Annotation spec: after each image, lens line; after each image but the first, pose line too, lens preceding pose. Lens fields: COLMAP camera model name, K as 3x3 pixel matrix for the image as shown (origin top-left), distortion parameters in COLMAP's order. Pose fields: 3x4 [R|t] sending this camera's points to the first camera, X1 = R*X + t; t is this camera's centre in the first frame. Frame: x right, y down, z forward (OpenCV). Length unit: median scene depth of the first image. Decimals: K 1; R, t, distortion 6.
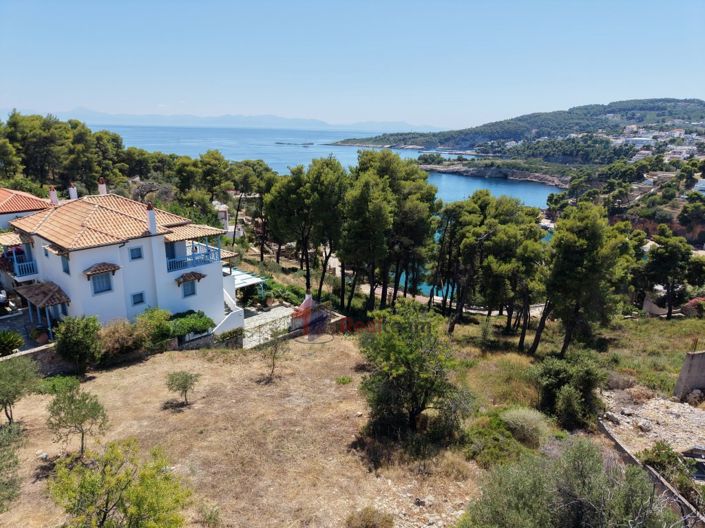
lens RADIAL K [[470.1, 0, 351.7], [0, 470.1, 266.0], [0, 0, 1]] dist [0.033714, -0.040173]
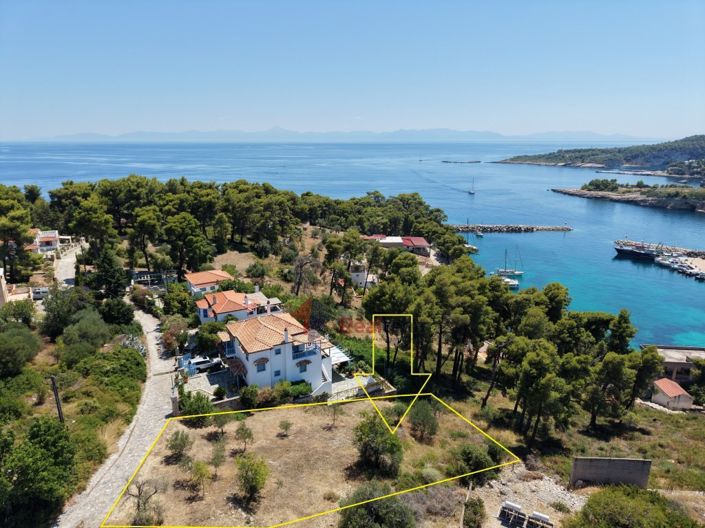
lens RADIAL K [[470.1, 0, 351.7], [0, 470.1, 266.0], [0, 0, 1]] dist [0.033714, -0.040173]
pose [[0.940216, 0.067187, -0.333887, 0.069679], [-0.075792, 0.997042, -0.012796, -0.055458], [0.332039, 0.037337, 0.942526, -0.115358]]
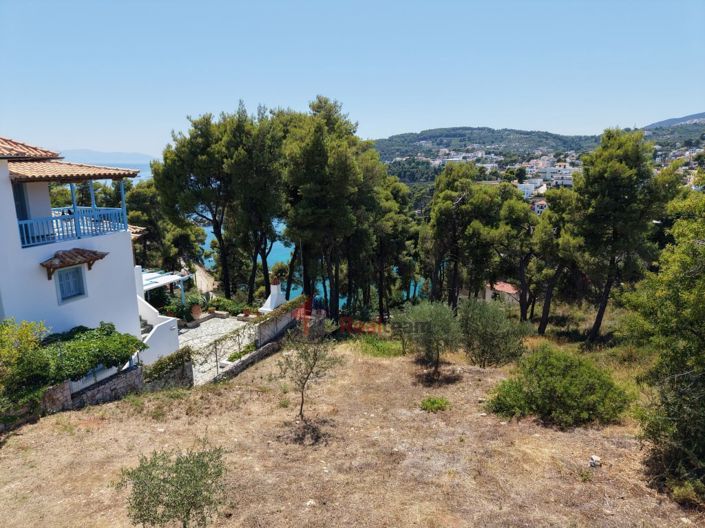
lens RADIAL K [[470.1, 0, 351.7], [0, 470.1, 266.0], [0, 0, 1]] dist [0.033714, -0.040173]
pose [[0.942242, -0.099966, 0.319668, -0.035273], [0.119261, 0.992003, -0.041310, 0.013390], [-0.312982, 0.077048, 0.946629, 0.069048]]
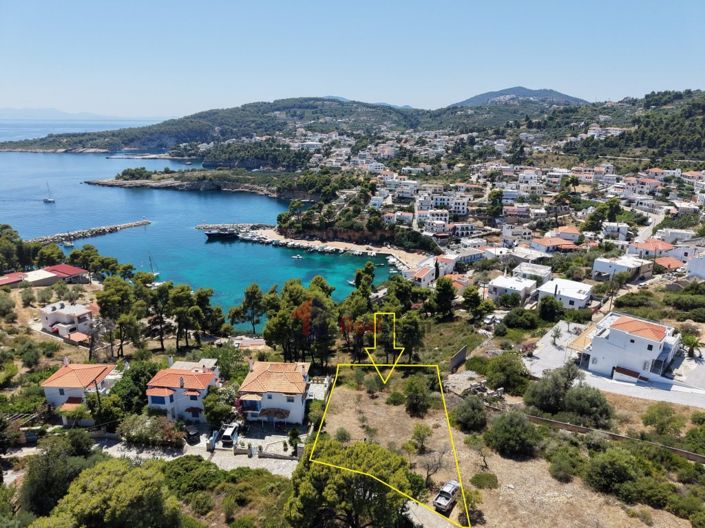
lens RADIAL K [[470.1, 0, 351.7], [0, 470.1, 266.0], [0, 0, 1]] dist [0.033714, -0.040173]
pose [[0.799678, -0.191969, 0.568914, -0.224852], [0.177179, 0.980766, 0.081893, -0.118578], [-0.573692, 0.035311, 0.818309, -0.185891]]
